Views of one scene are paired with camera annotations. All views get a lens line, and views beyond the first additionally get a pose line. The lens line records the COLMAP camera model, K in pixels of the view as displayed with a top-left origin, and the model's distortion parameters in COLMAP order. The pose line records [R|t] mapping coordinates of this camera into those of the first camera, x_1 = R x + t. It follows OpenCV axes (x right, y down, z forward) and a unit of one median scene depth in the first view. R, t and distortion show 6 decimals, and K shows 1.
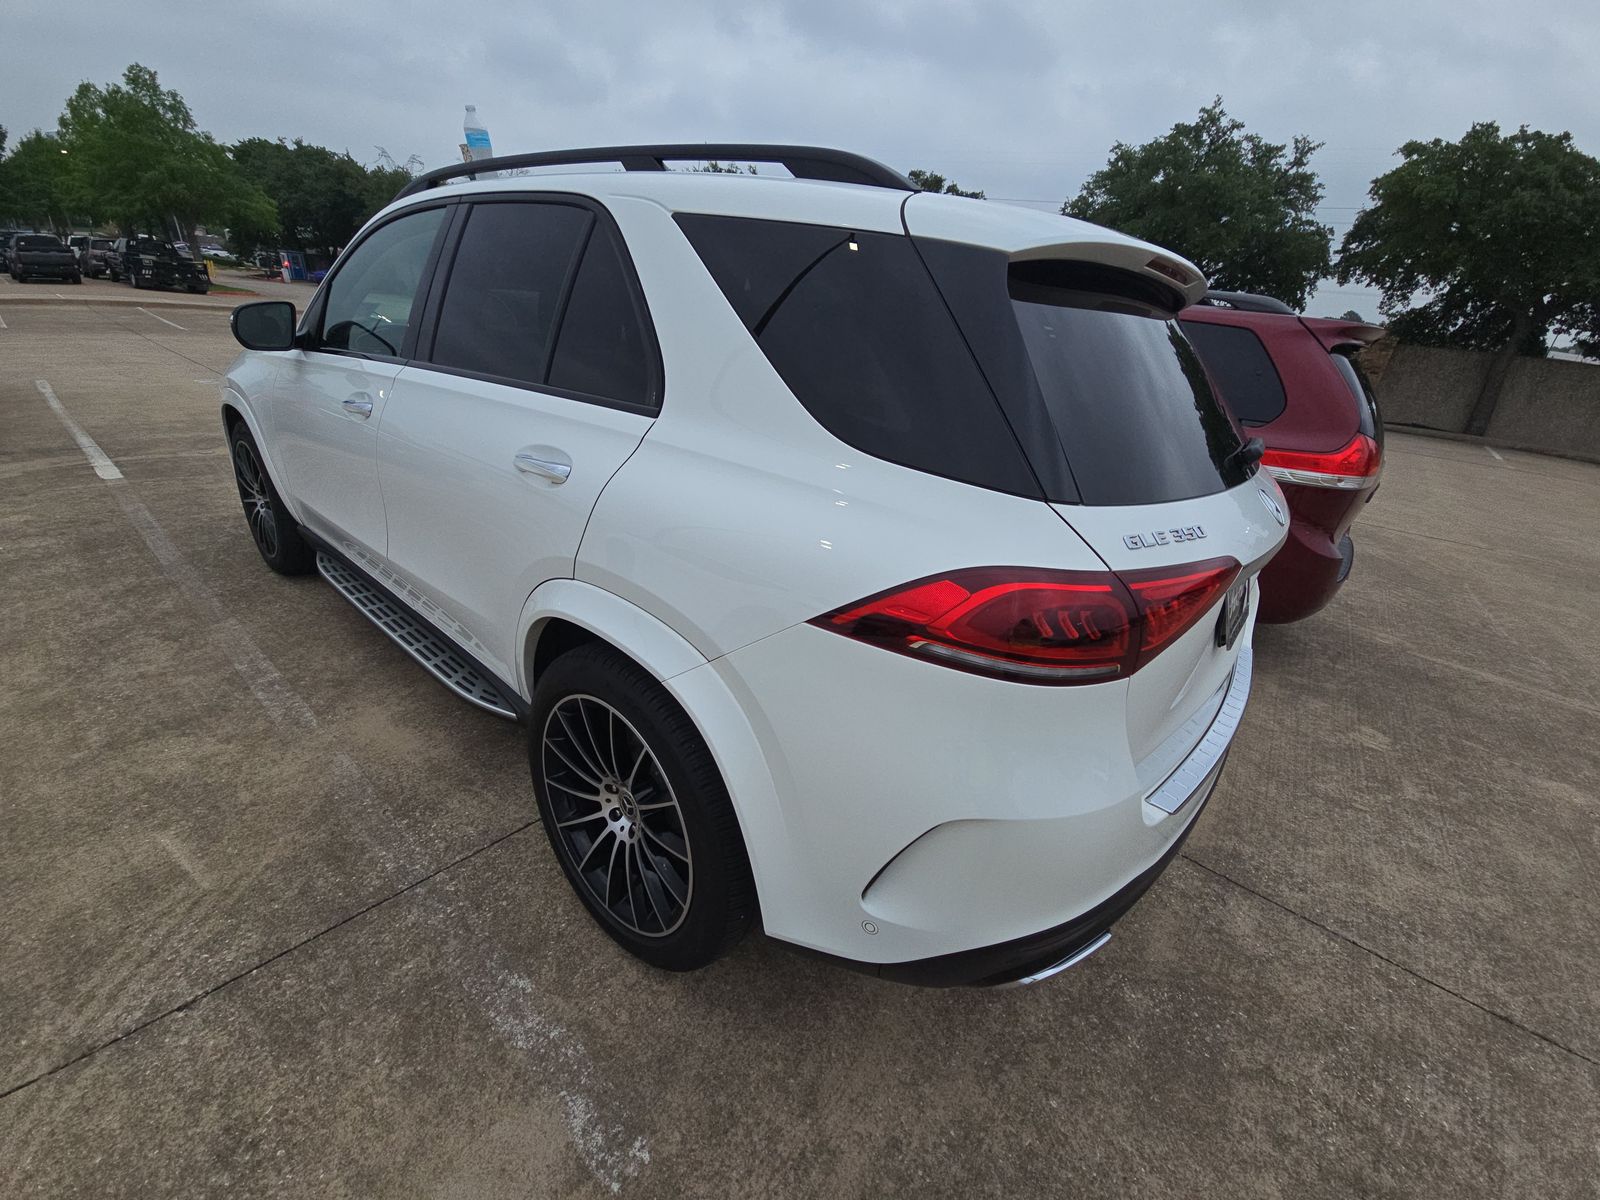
lens RADIAL K [[663.2, 0, 791.3], [0, 663.2, 599.1], [0, 0, 1]] dist [0.066914, -0.034096]
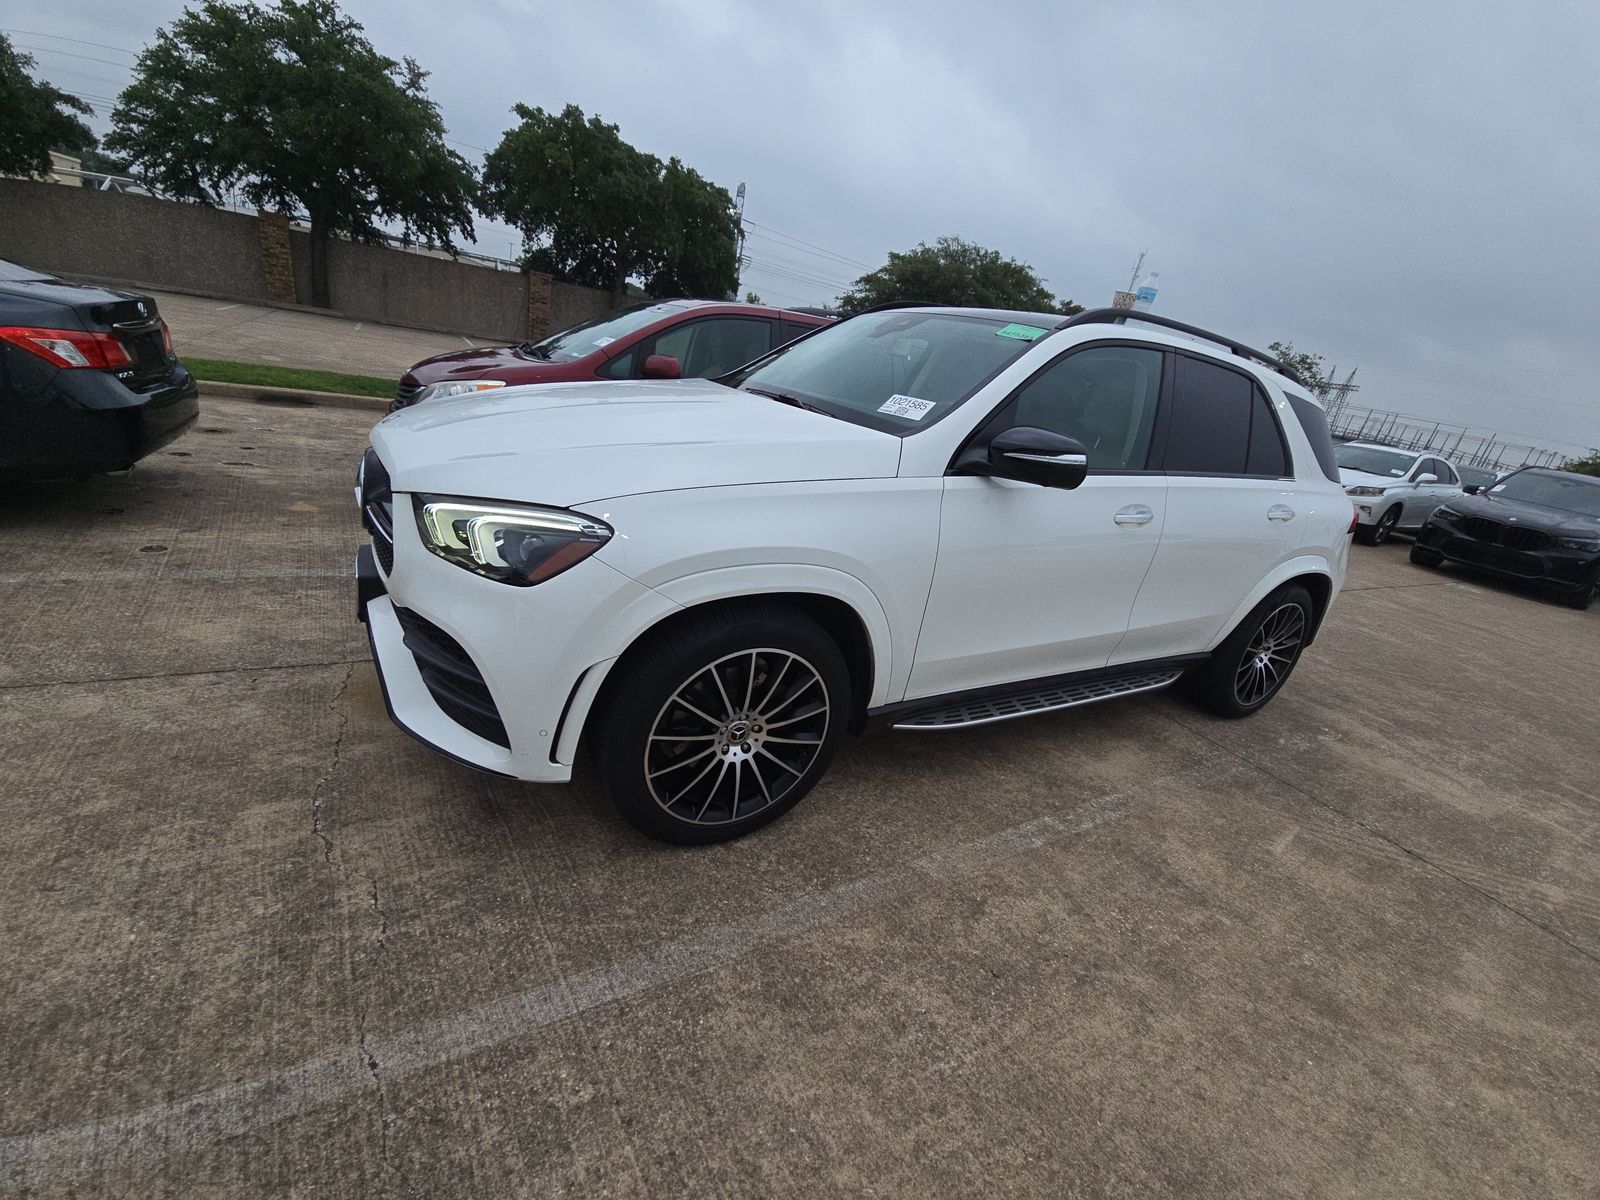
lens RADIAL K [[633.7, 0, 861.7], [0, 633.7, 597.7], [0, 0, 1]] dist [0.023499, -0.016984]
pose [[0.298562, -0.371001, 0.879329, -1.432860], [0.233392, 0.921759, 0.309658, -0.479647], [-0.925413, 0.112776, 0.361791, 0.854509]]
